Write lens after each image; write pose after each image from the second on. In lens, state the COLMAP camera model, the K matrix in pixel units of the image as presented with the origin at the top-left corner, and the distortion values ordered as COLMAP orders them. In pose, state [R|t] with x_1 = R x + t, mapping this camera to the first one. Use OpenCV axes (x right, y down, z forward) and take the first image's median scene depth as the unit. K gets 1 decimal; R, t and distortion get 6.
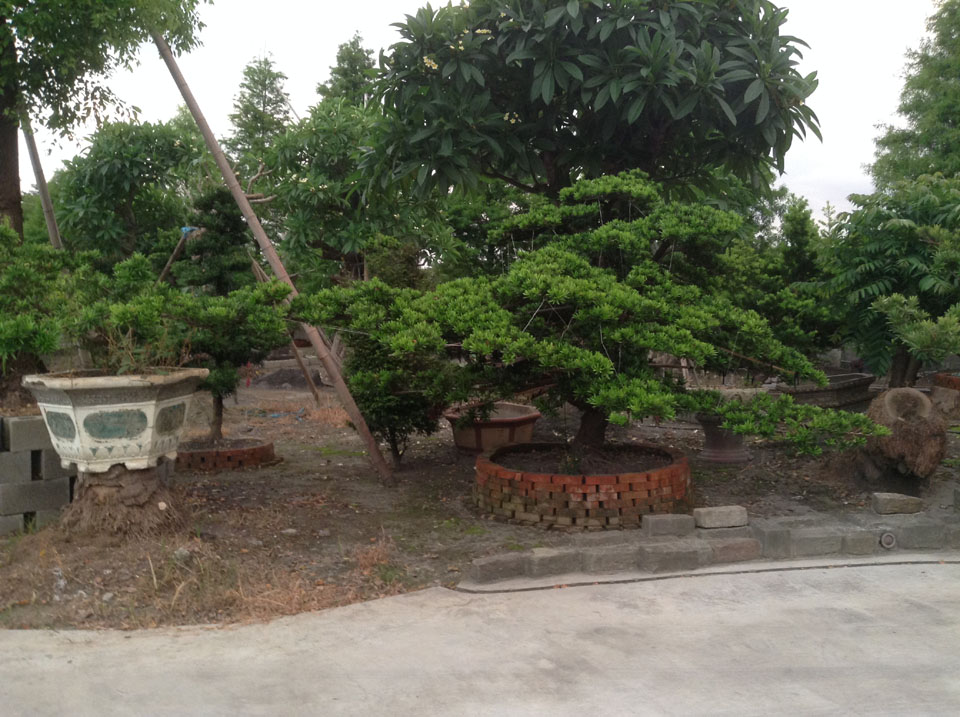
lens RADIAL K [[859.6, 0, 480.0], [0, 859.6, 358.5], [0, 0, 1]] dist [0.249702, -0.499931]
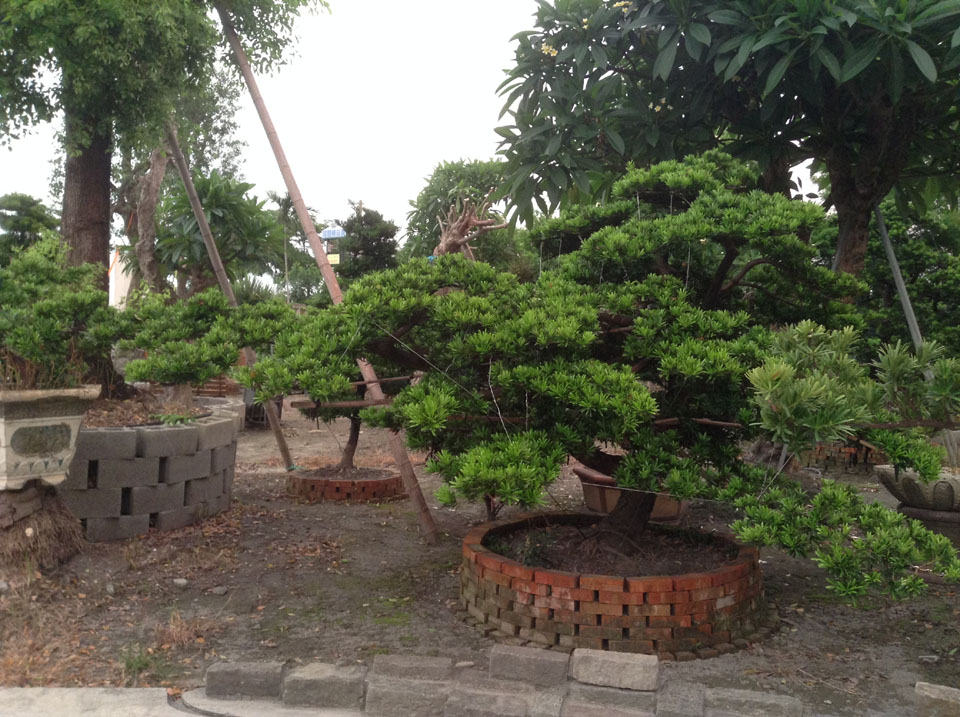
lens RADIAL K [[859.6, 0, 480.0], [0, 859.6, 358.5], [0, 0, 1]] dist [0.249702, -0.499931]
pose [[0.881505, 0.043148, -0.470199, 0.413844], [-0.063446, 0.997609, -0.027400, -0.016915], [0.467893, 0.053985, 0.882135, 0.329282]]
